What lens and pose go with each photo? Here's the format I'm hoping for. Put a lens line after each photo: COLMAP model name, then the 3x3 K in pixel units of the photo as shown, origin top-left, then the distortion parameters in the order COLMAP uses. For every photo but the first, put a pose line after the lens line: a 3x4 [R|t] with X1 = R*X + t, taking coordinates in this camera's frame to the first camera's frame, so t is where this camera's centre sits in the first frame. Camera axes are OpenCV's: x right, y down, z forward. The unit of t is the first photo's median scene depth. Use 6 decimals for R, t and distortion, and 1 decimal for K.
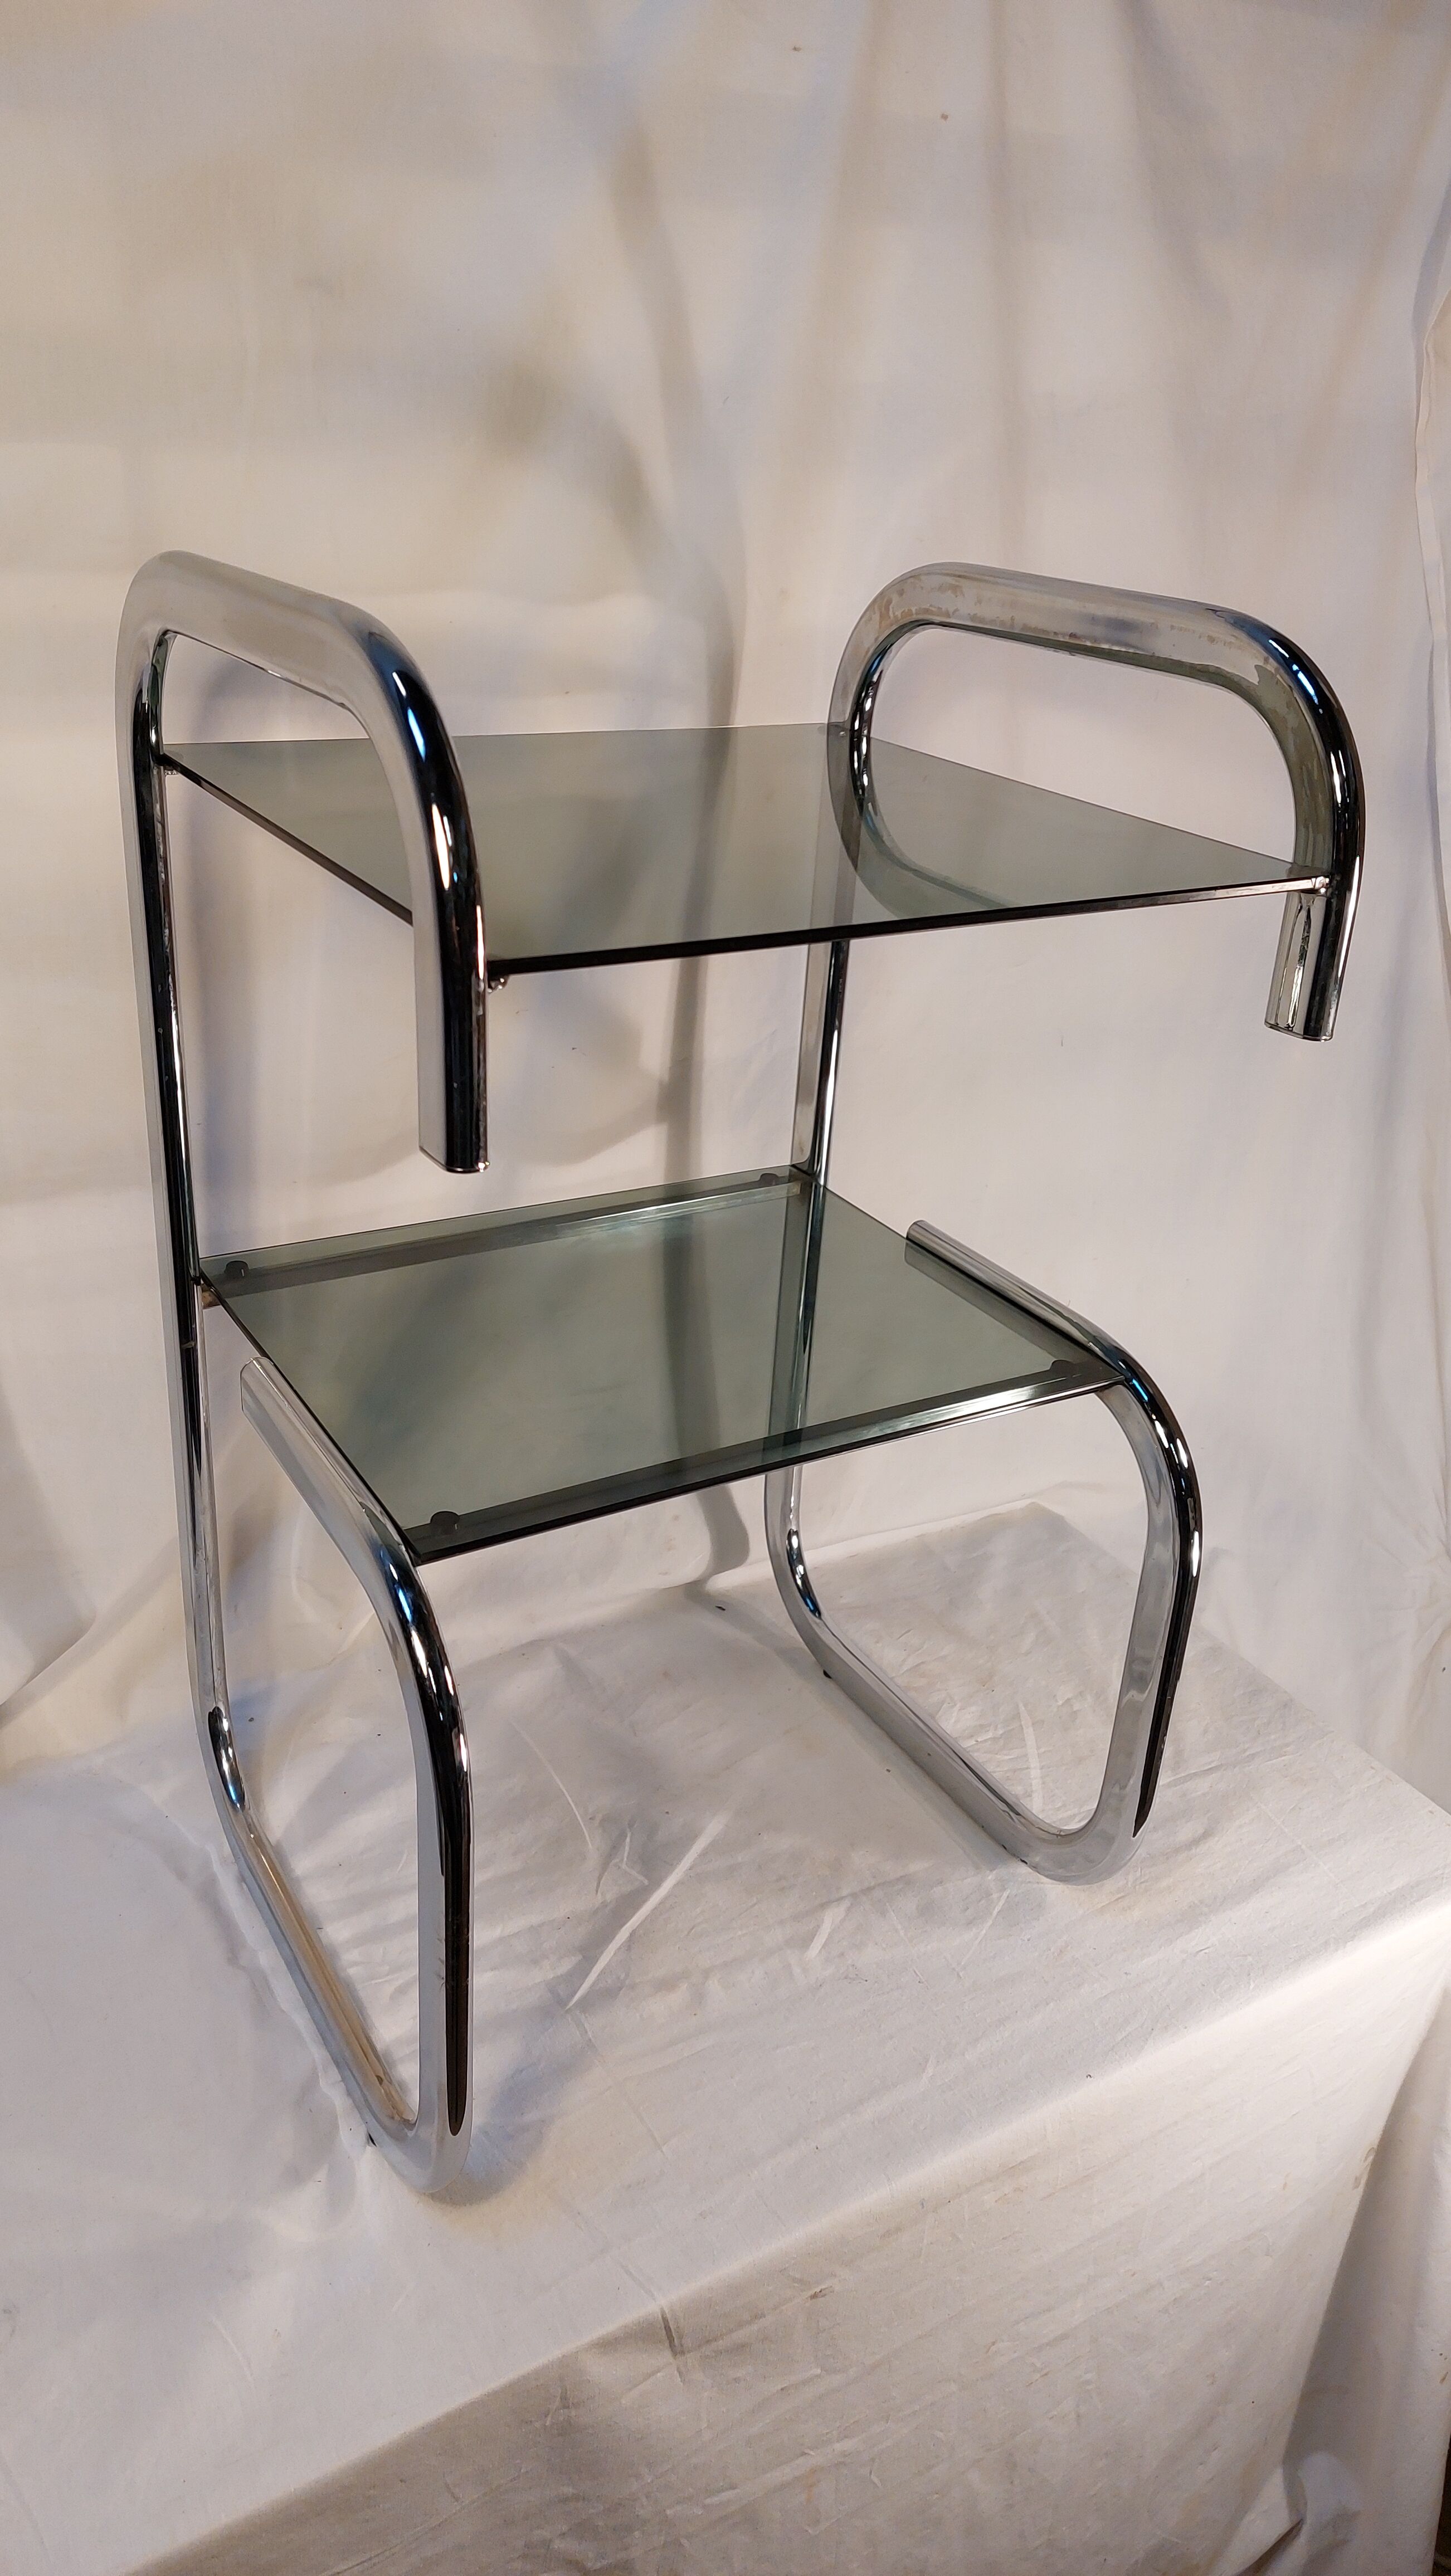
lens RADIAL K [[1799.1, 0, 760.6], [0, 1799.1, 1300.8], [0, 0, 1]] dist [-0.007359, 0.000170]
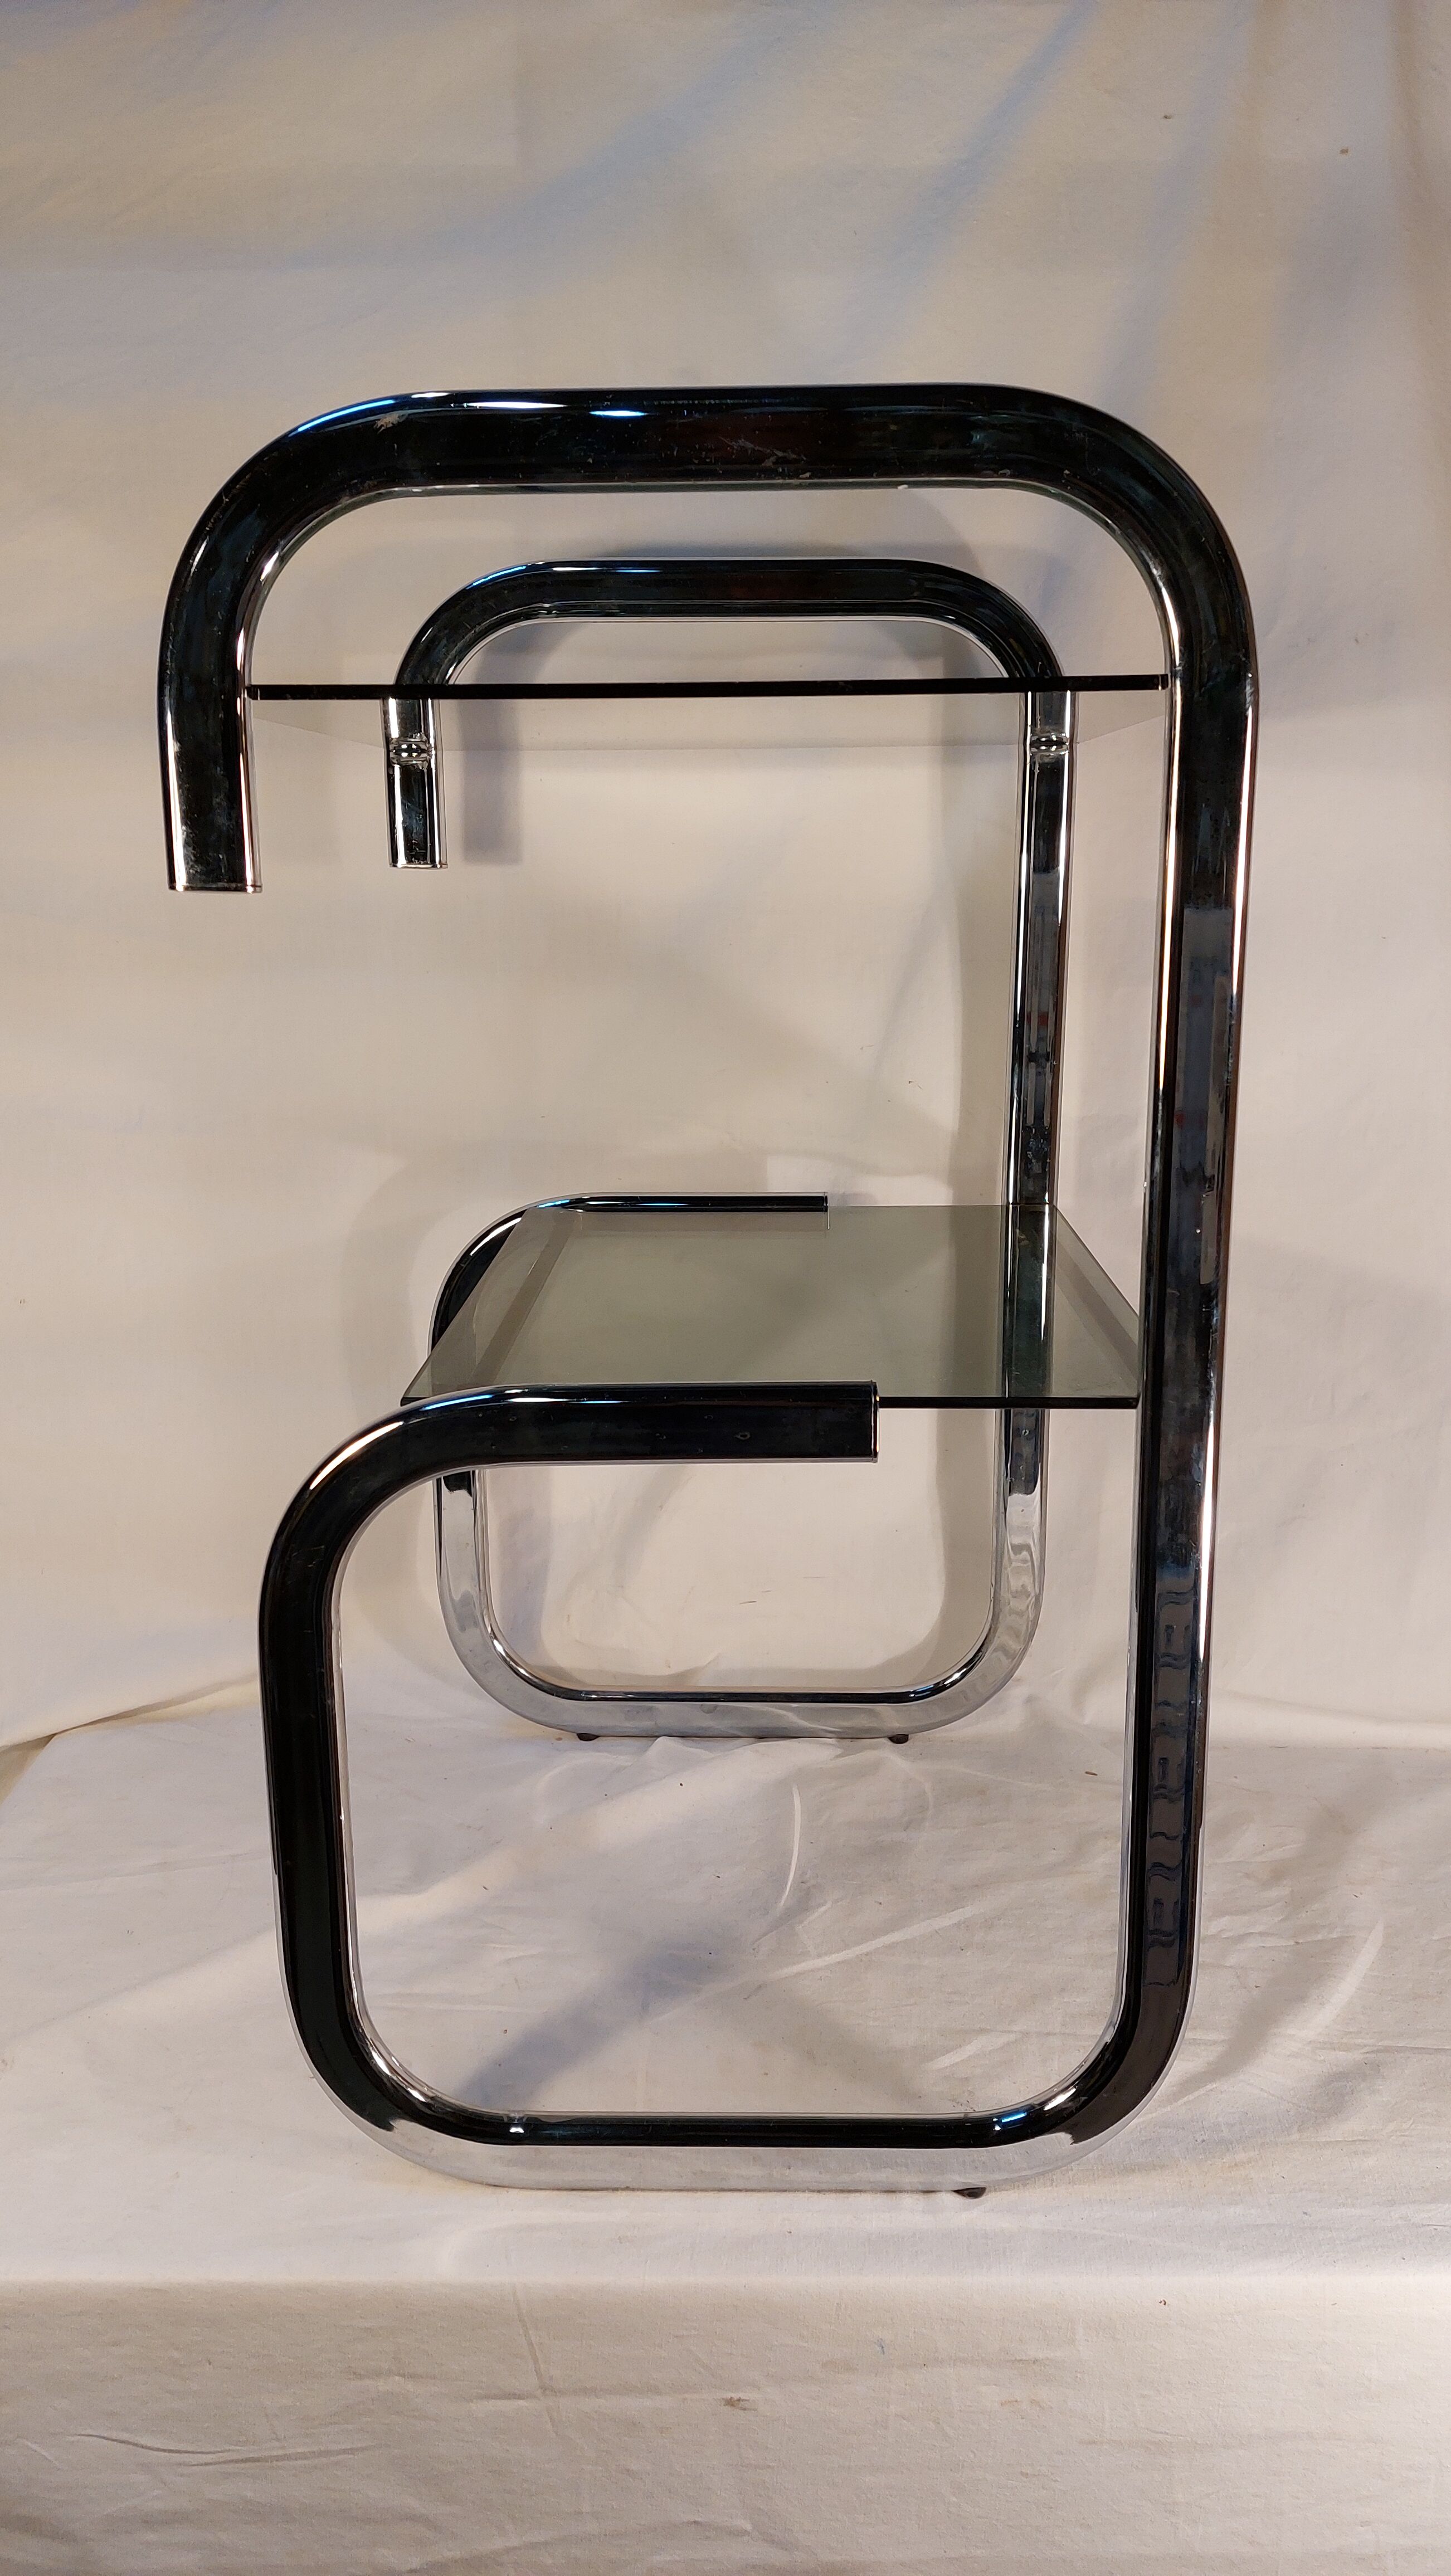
lens RADIAL K [[1840.8, 0, 746.8], [0, 1840.8, 1278.8], [0, 0, 1]] dist [-0.003959, 0.000851]
pose [[0.841267, 0.055358, -0.537779, 0.422046], [-0.176296, 0.968458, -0.176095, 0.182767], [0.511068, 0.242951, 0.824490, 0.163082]]
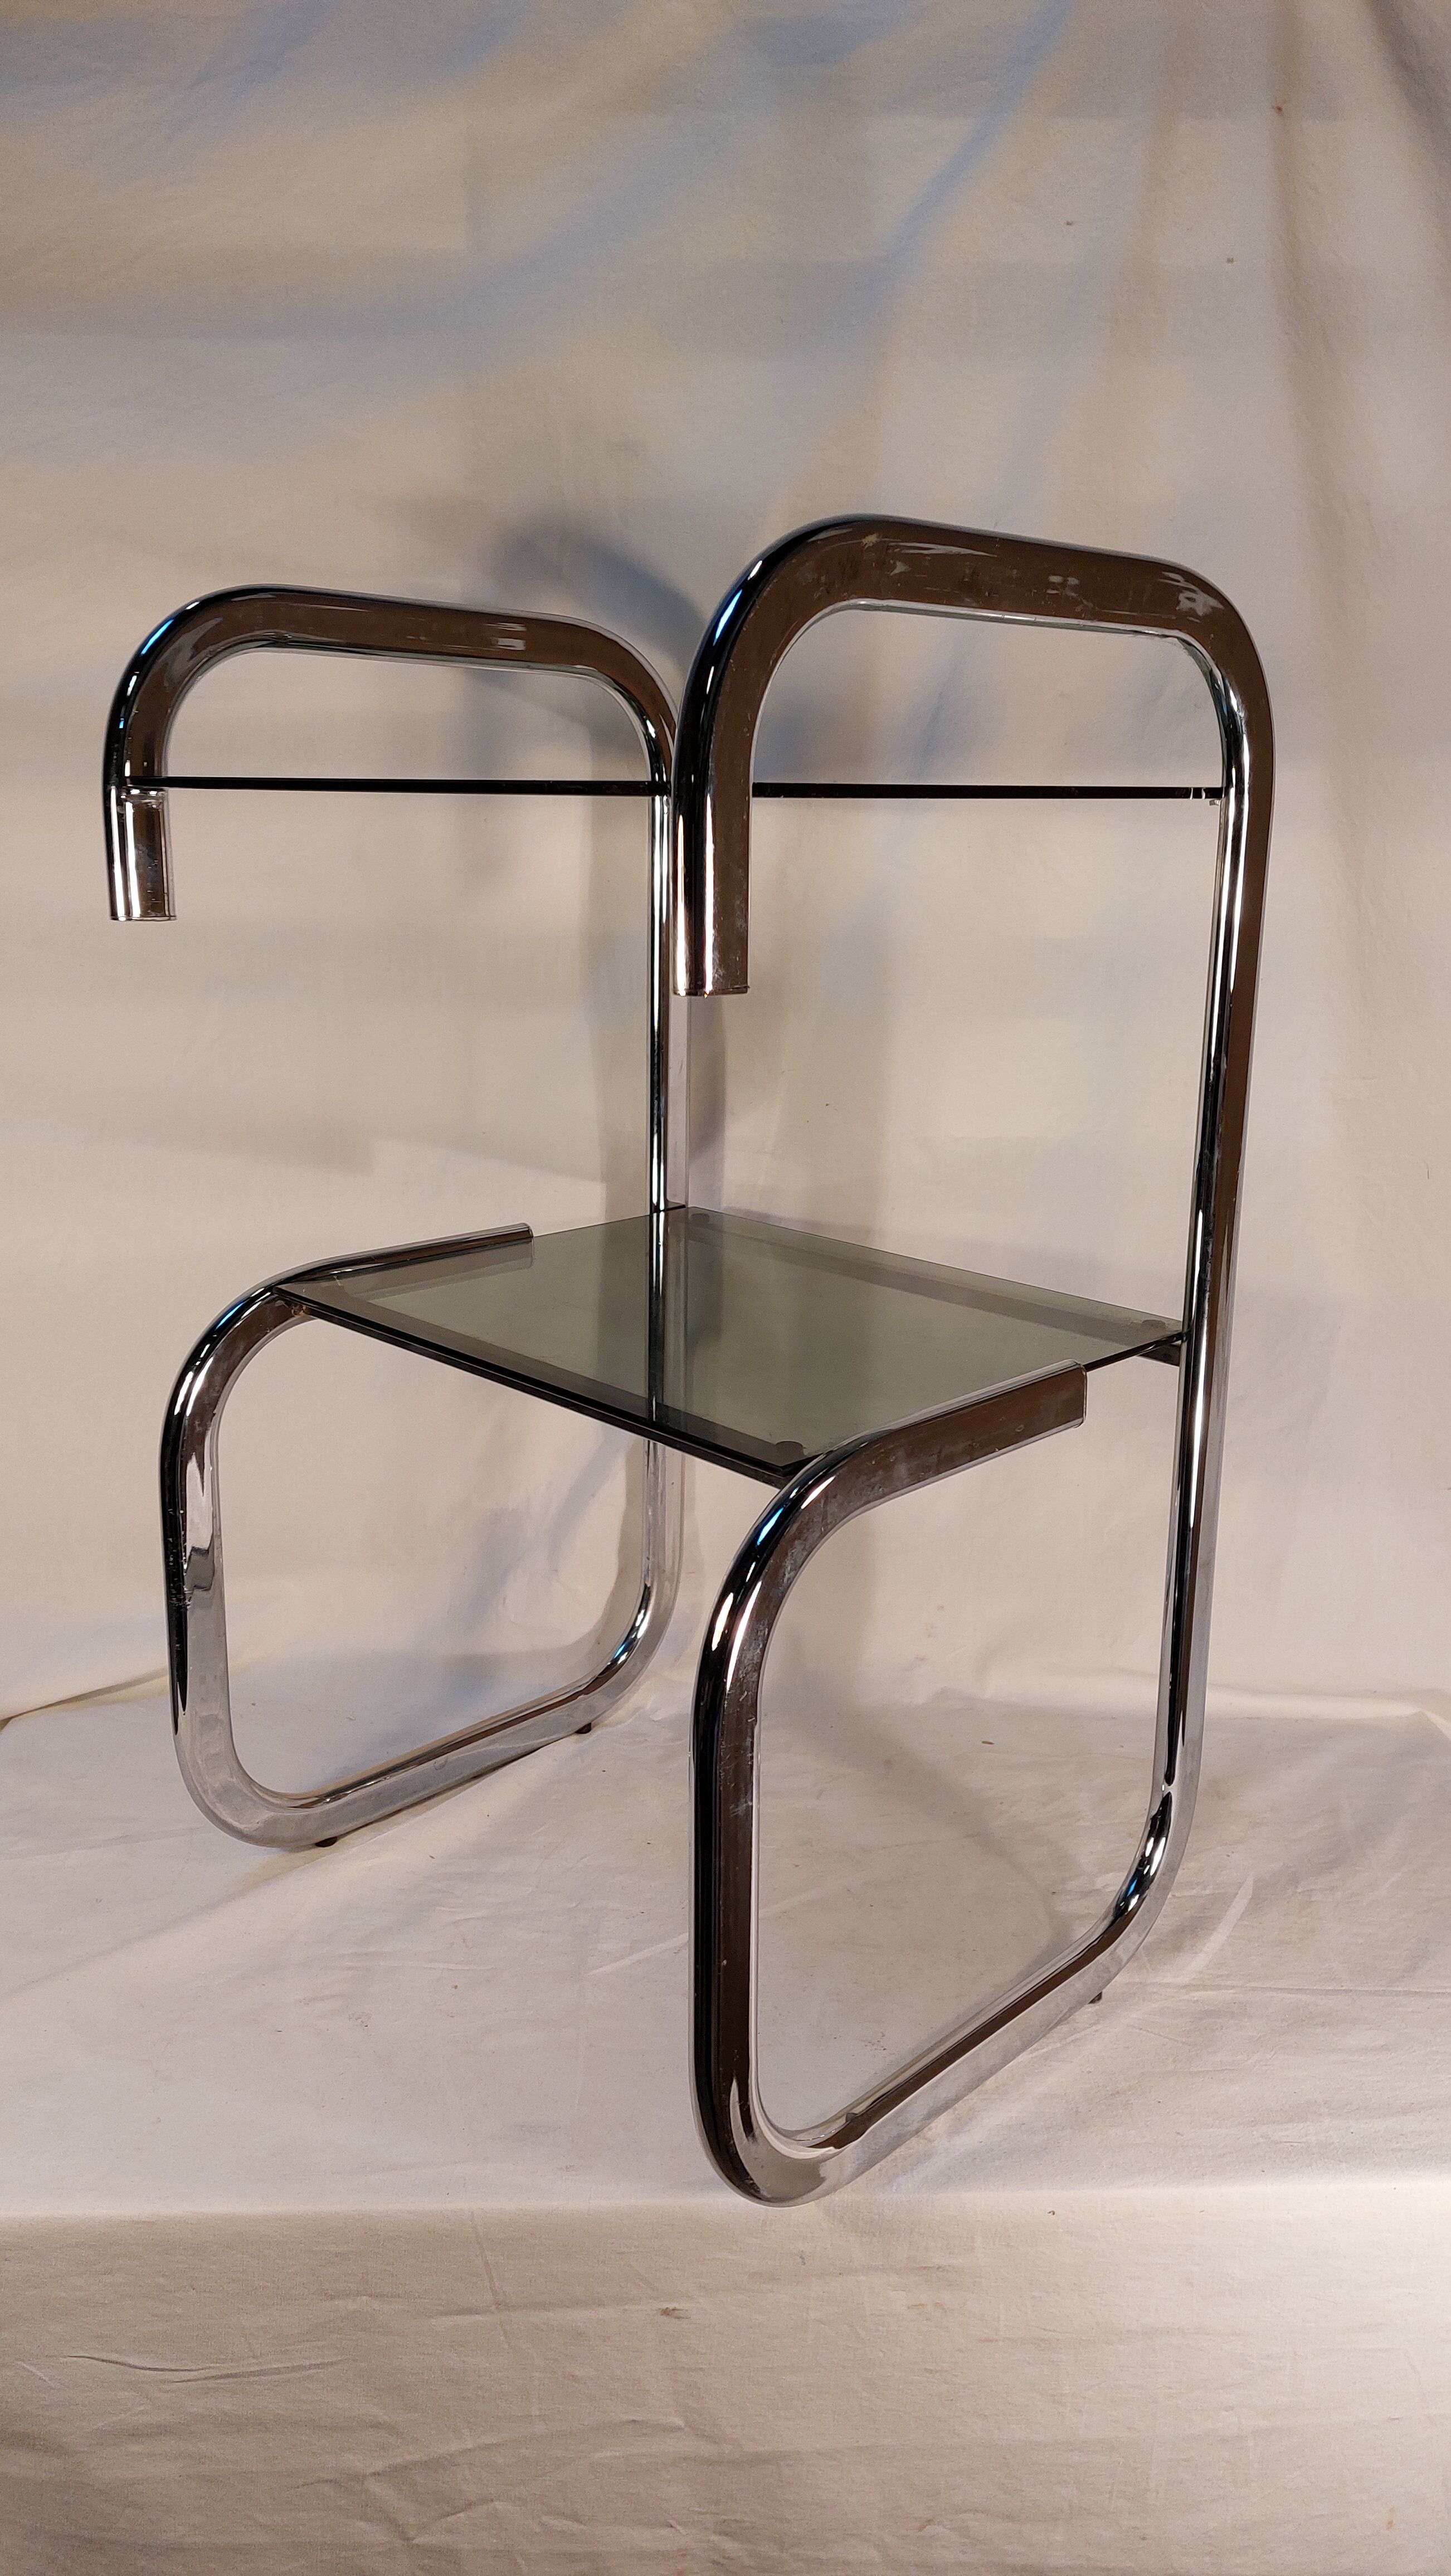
lens RADIAL K [[1806.5, 0, 746.6], [0, 1806.5, 1277.5], [0, 0, 1]] dist [0.020387, -0.023262]
pose [[0.865894, 0.062750, -0.496276, 0.450293], [-0.171519, 0.969202, -0.176716, 0.179514], [0.469903, 0.238138, 0.849989, 0.091958]]
